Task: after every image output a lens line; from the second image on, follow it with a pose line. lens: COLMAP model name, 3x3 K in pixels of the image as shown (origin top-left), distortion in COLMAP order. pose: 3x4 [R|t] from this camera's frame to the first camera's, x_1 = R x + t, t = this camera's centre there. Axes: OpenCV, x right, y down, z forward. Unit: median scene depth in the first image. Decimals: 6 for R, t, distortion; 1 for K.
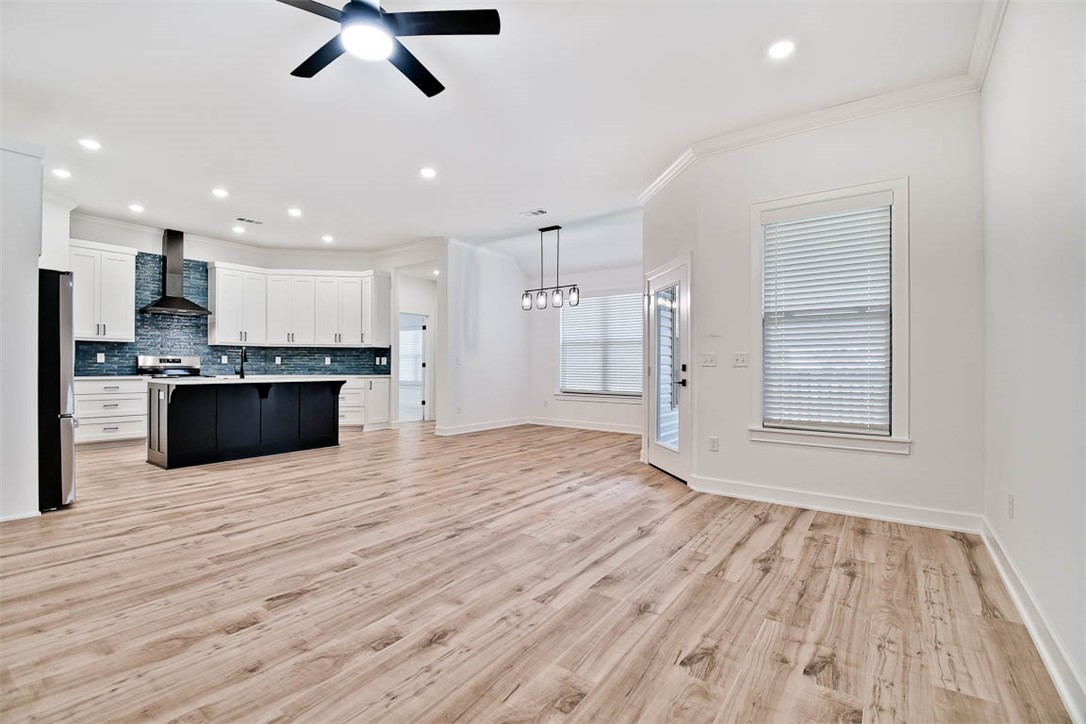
lens RADIAL K [[491.2, 0, 550.4], [0, 491.2, 359.0], [0, 0, 1]] dist [0.014302, -0.002122]
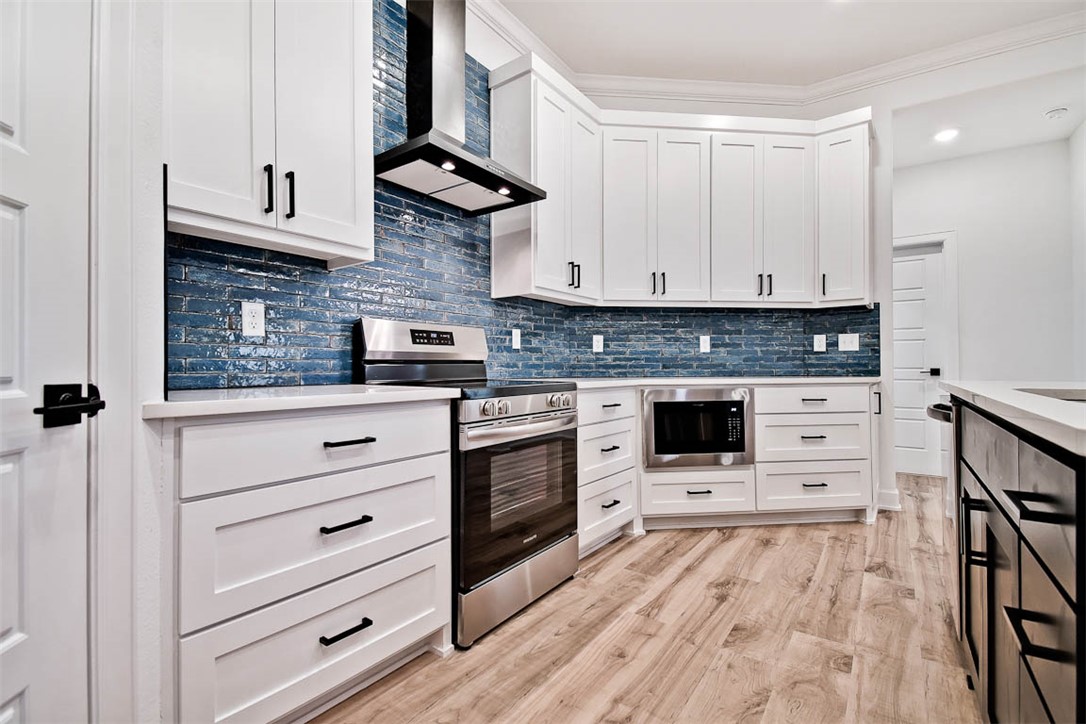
lens RADIAL K [[488.9, 0, 545.3], [0, 488.9, 349.1], [0, 0, 1]] dist [0.007171, -0.007850]
pose [[0.999540, -0.008621, -0.029062, -0.838425], [0.007960, 0.999708, -0.022803, 0.024043], [0.029250, 0.022561, 0.999317, 0.838832]]
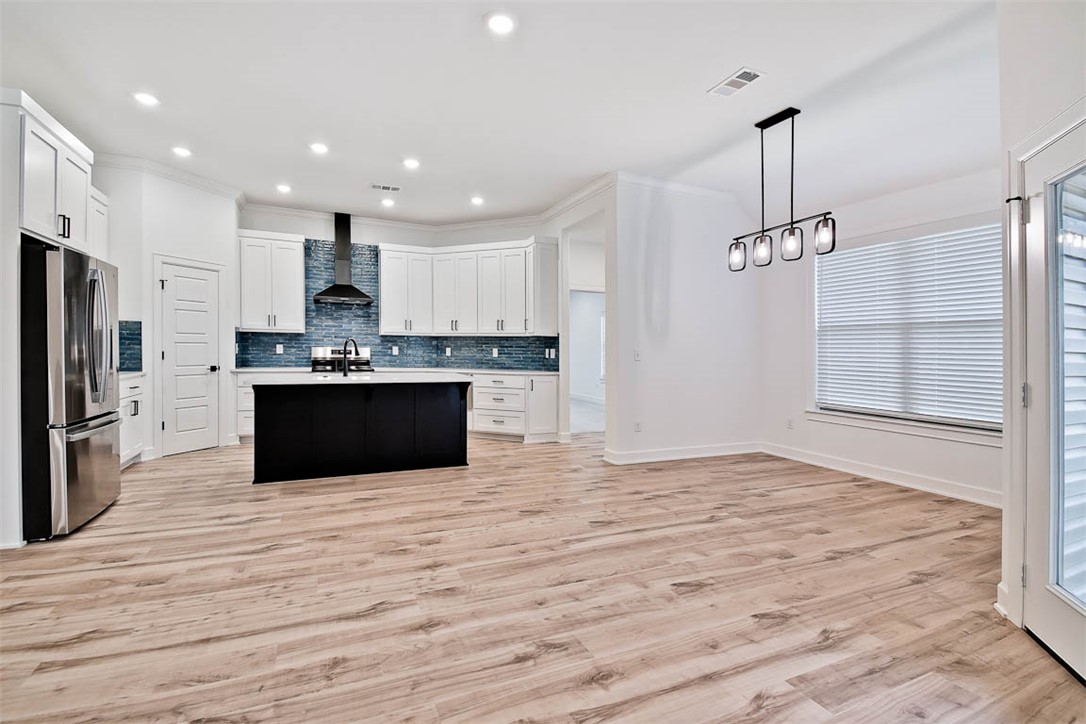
lens RADIAL K [[500.3, 0, 537.8], [0, 500.3, 343.2], [0, 0, 1]] dist [0.014637, -0.005696]
pose [[0.853056, 0.000422, -0.521819, 0.077638], [-0.004521, 0.999968, -0.006582, -0.010184], [0.521799, 0.007973, 0.853031, 0.459781]]
